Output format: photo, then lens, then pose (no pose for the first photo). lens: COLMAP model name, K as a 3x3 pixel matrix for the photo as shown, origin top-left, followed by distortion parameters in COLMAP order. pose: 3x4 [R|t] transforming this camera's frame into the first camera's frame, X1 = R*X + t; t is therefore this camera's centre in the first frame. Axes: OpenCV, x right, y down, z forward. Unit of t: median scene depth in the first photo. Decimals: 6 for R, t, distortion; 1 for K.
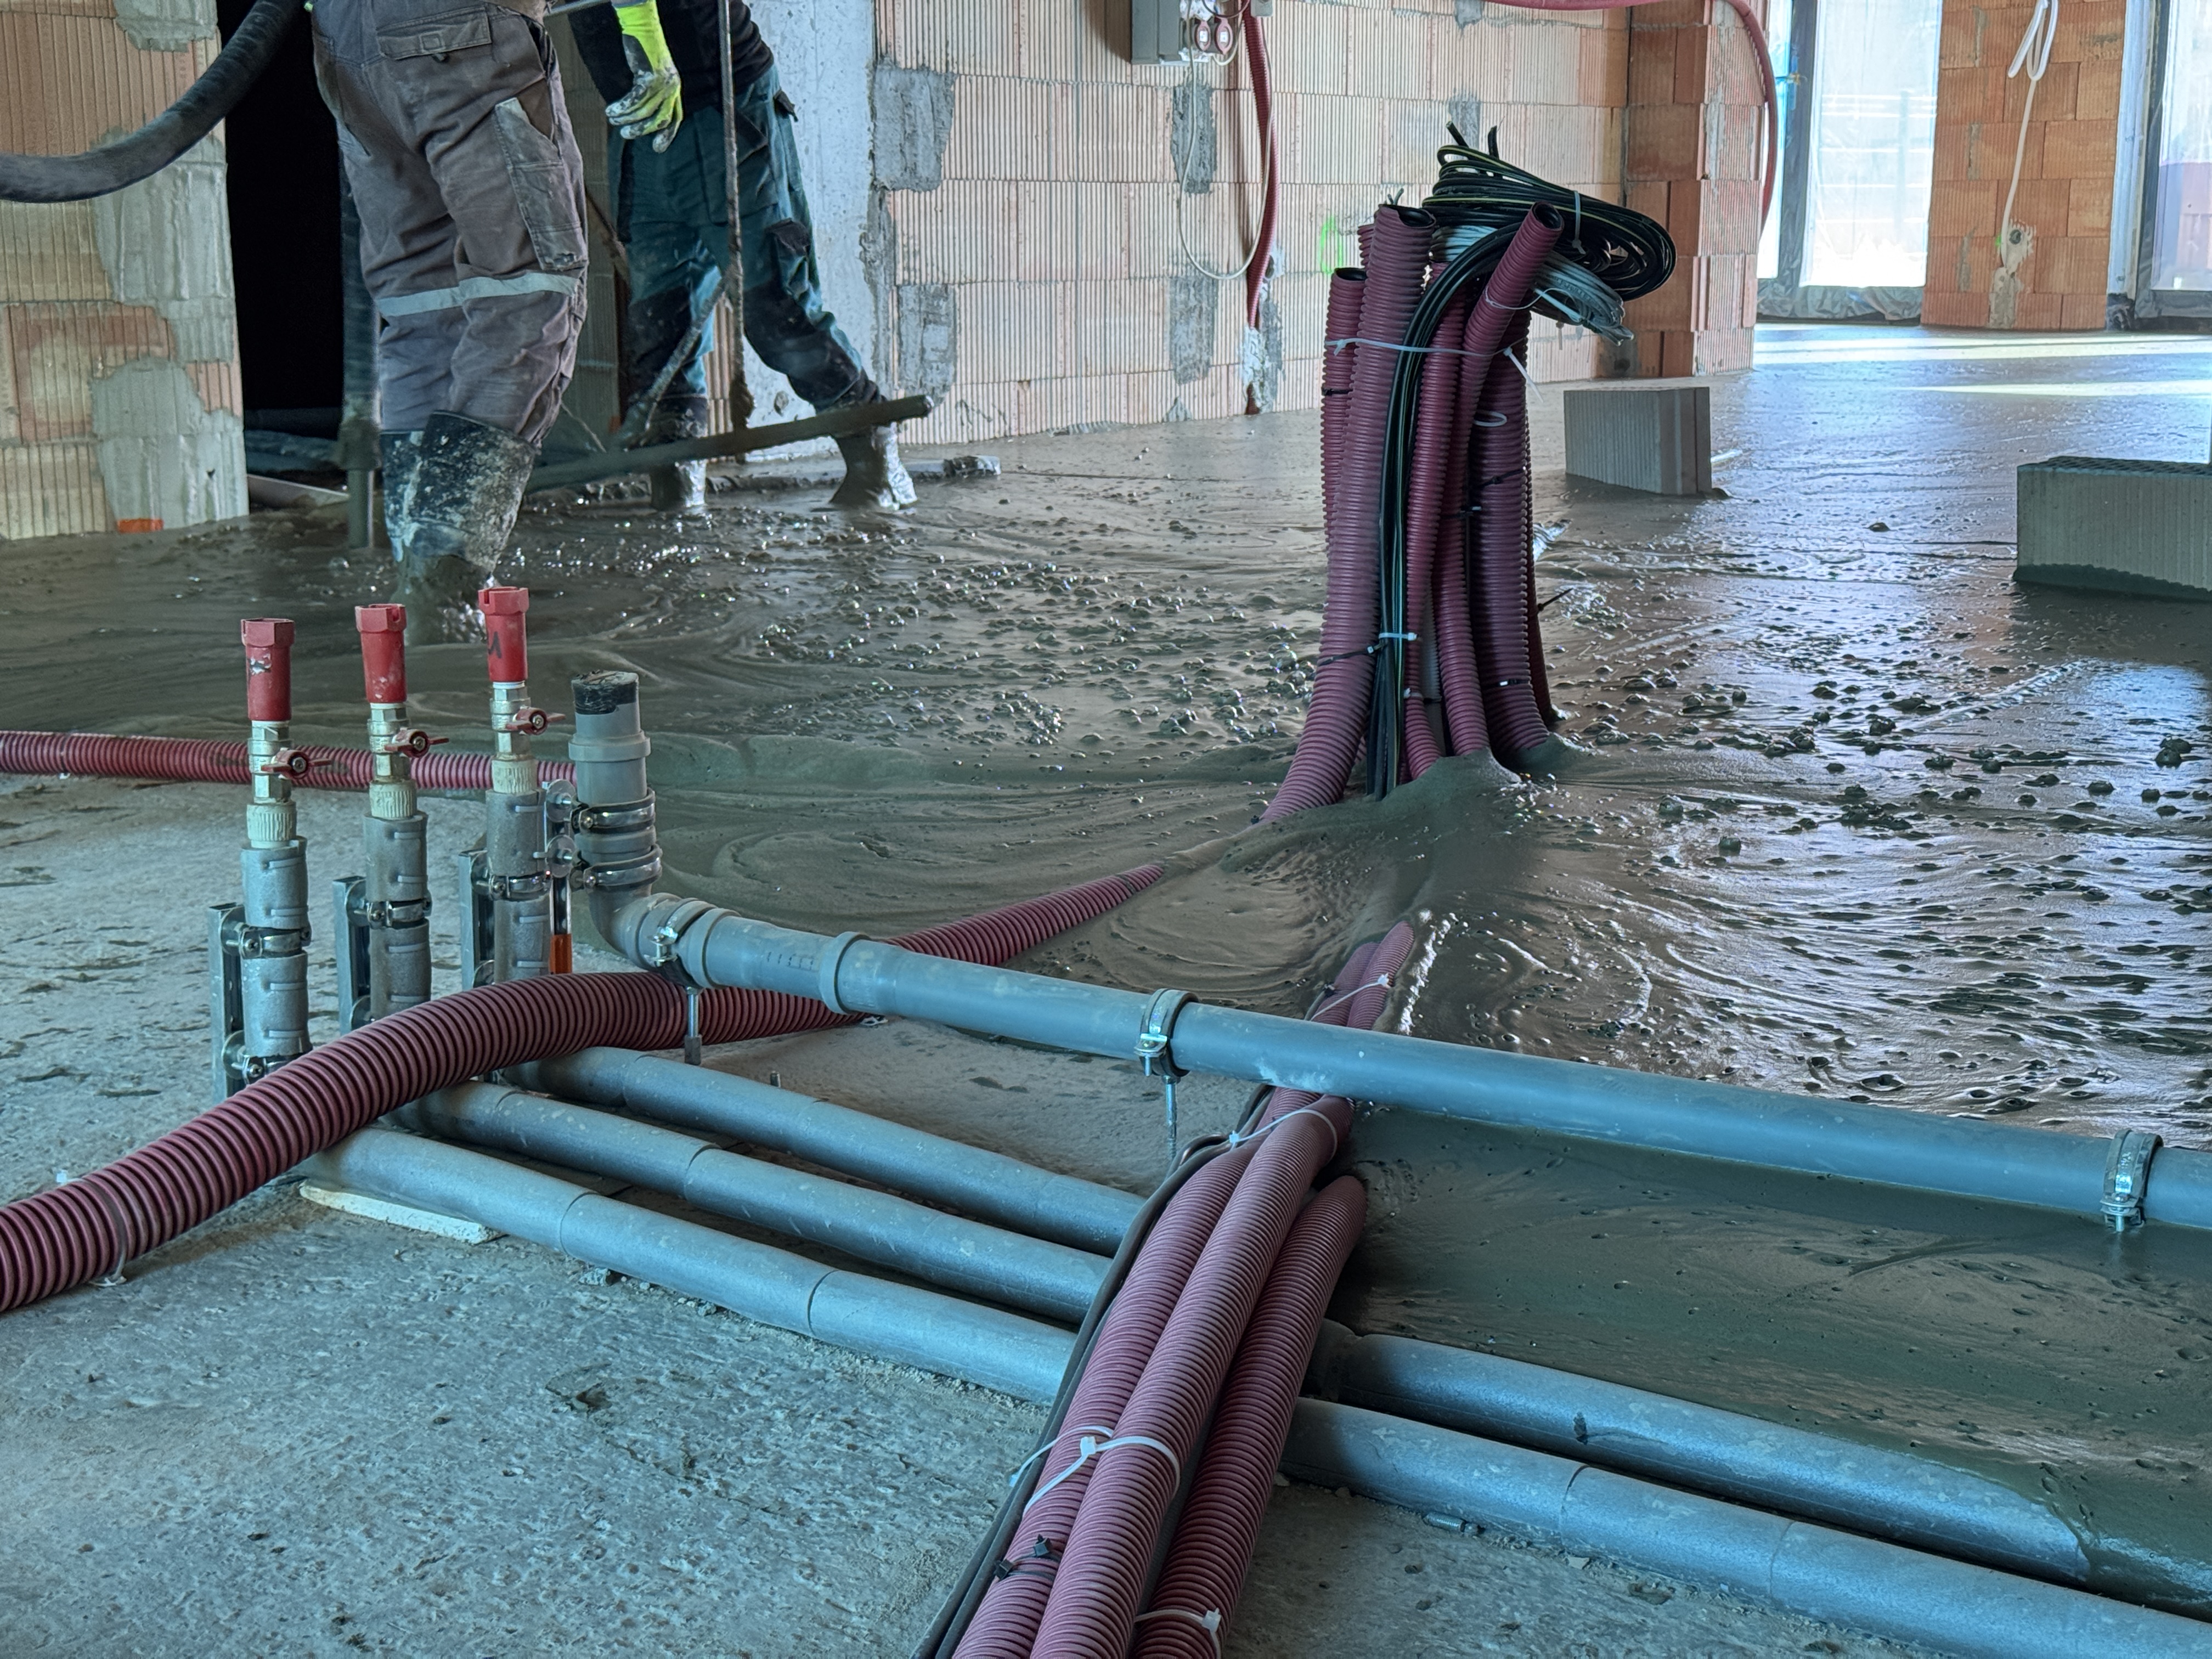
lens RADIAL K [[3091.8, 0, 1104.0], [0, 3091.8, 820.2], [0, 0, 1]] dist [0.236793, -0.607048]
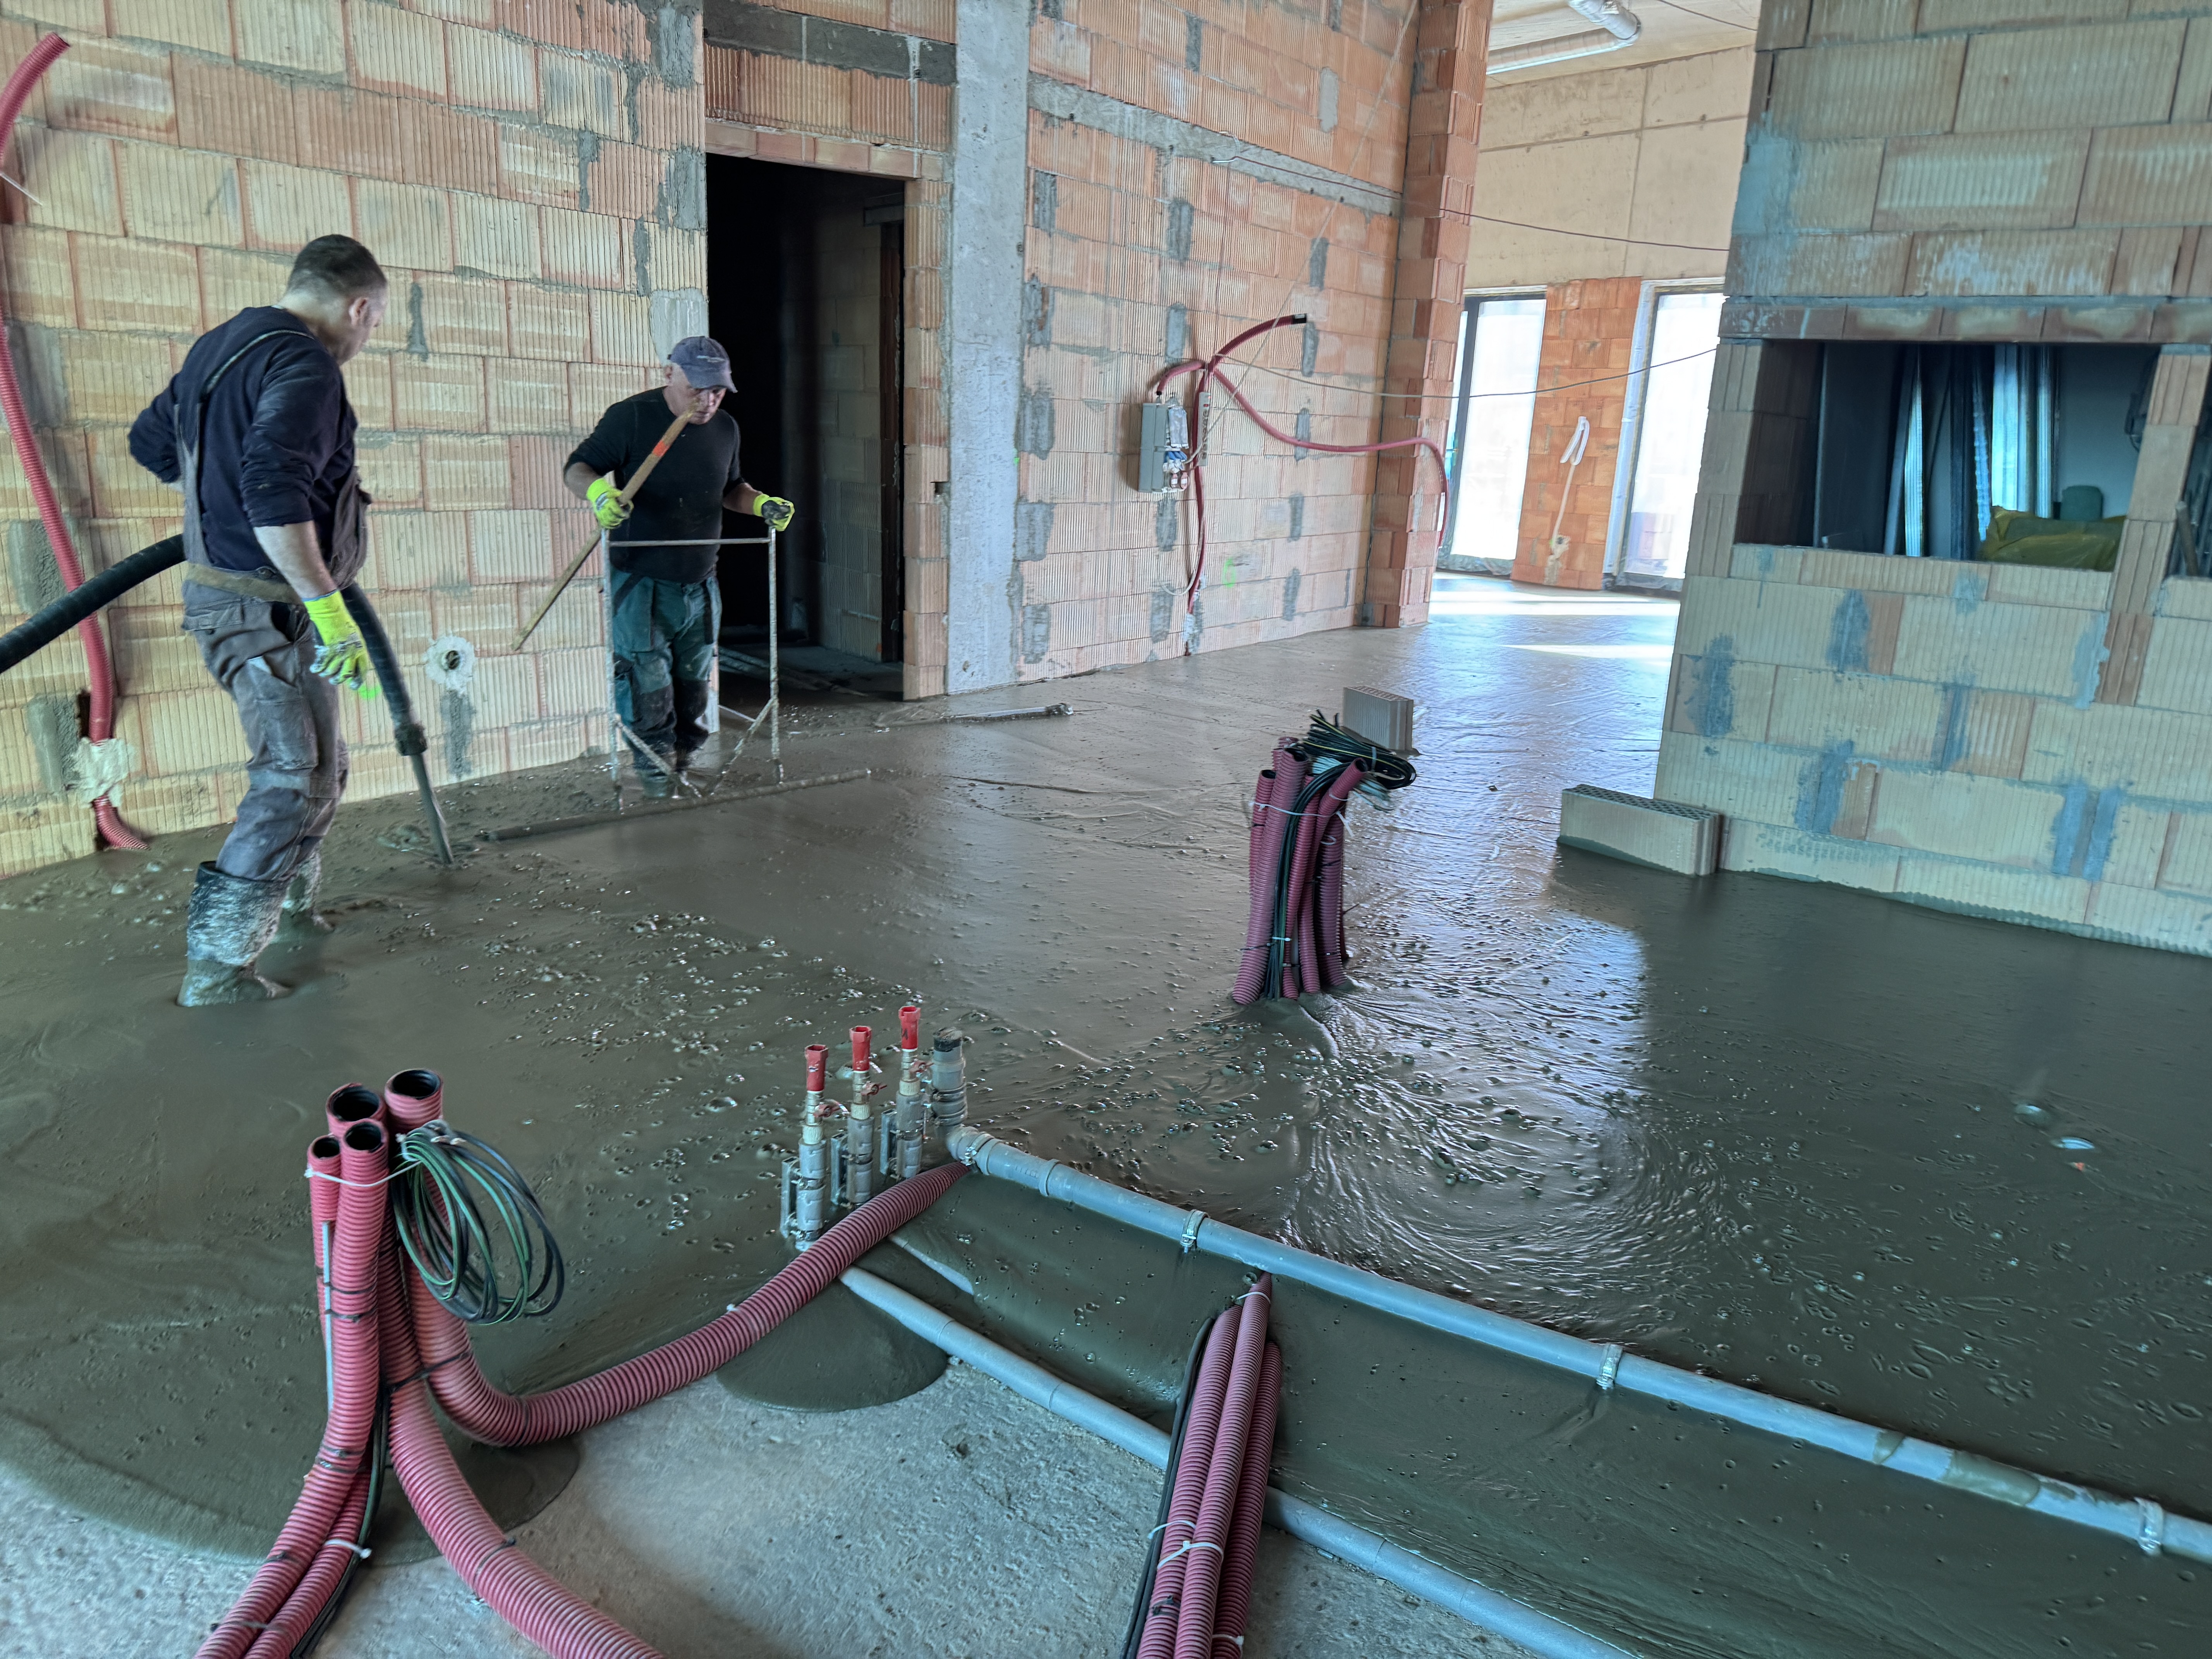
lens RADIAL K [[1549.5, 0, 1081.9], [0, 1549.5, 833.5], [0, 0, 1]] dist [0.158271, -0.298389]
pose [[0.999014, 0.044308, 0.002875, -0.023095], [-0.044401, 0.997102, 0.061770, -0.085637], [-0.000130, -0.061837, 0.998086, -0.040233]]
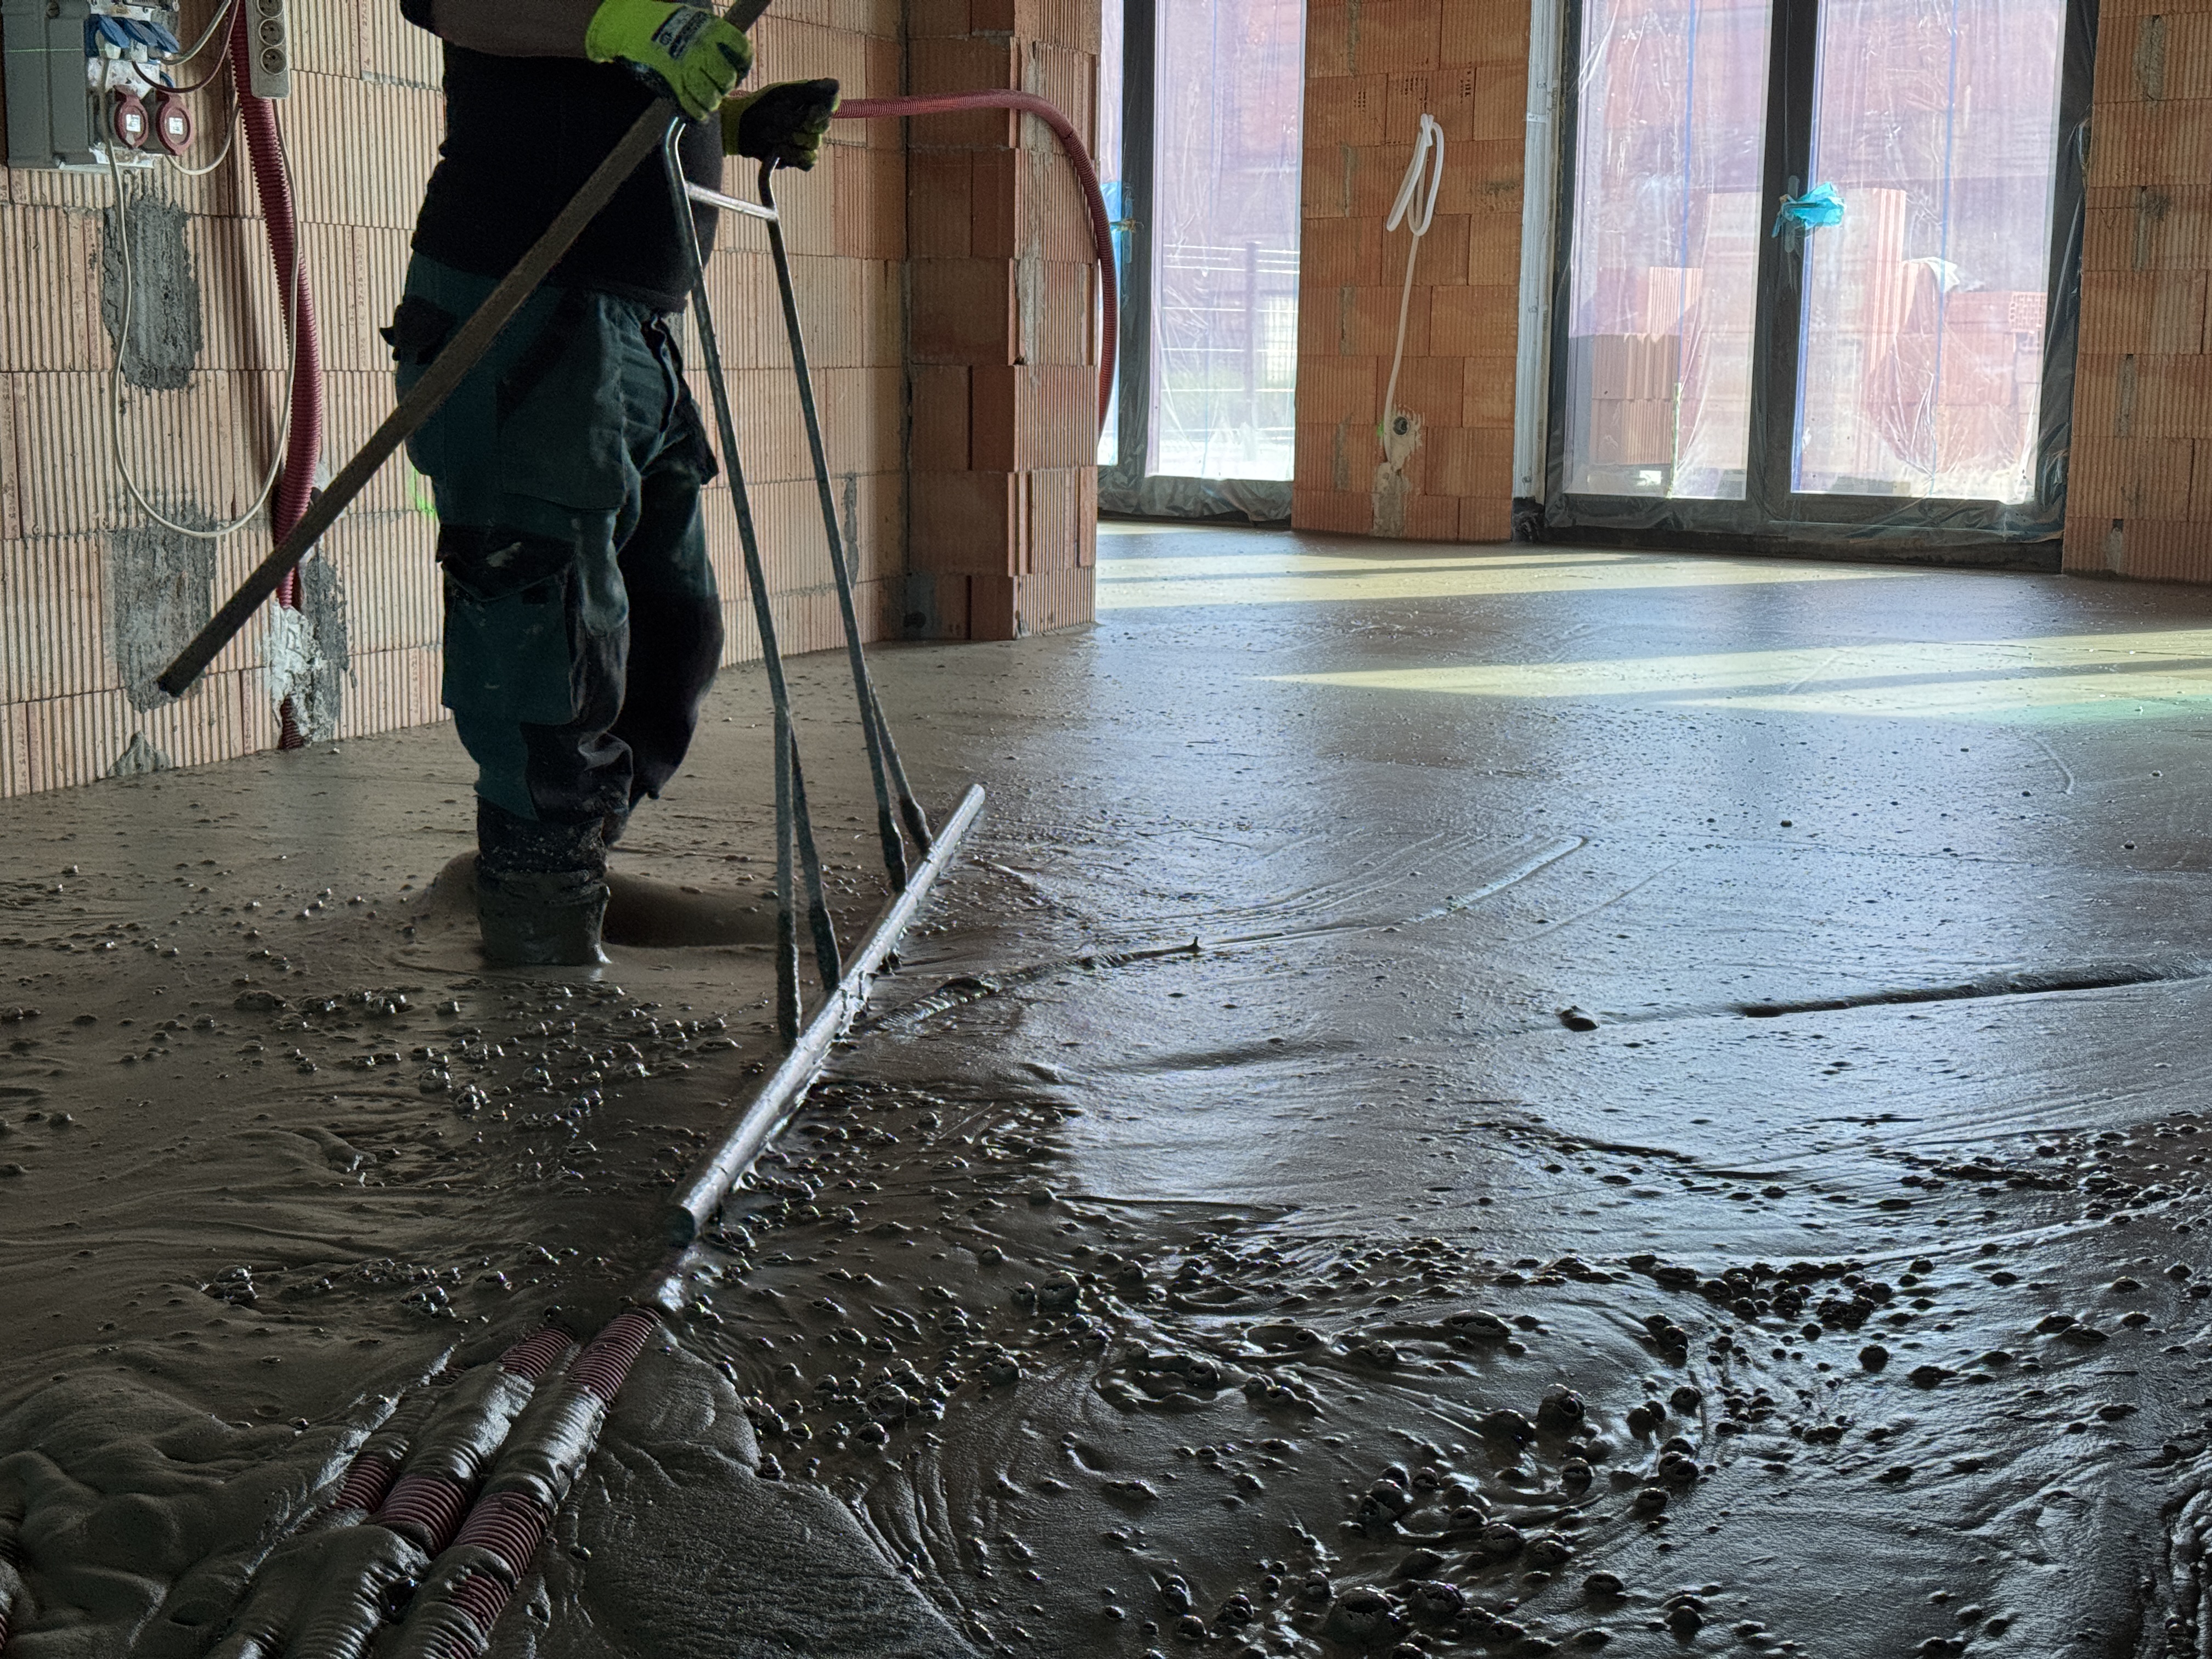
lens RADIAL K [[3075.7, 0, 1100.1], [0, 3075.7, 837.4], [0, 0, 1]] dist [0.159394, -0.451627]
pose [[0.979090, -0.022751, 0.202151, 0.091844], [0.029641, 0.999076, -0.031122, -0.104617], [-0.201256, 0.036463, 0.978860, 0.443068]]
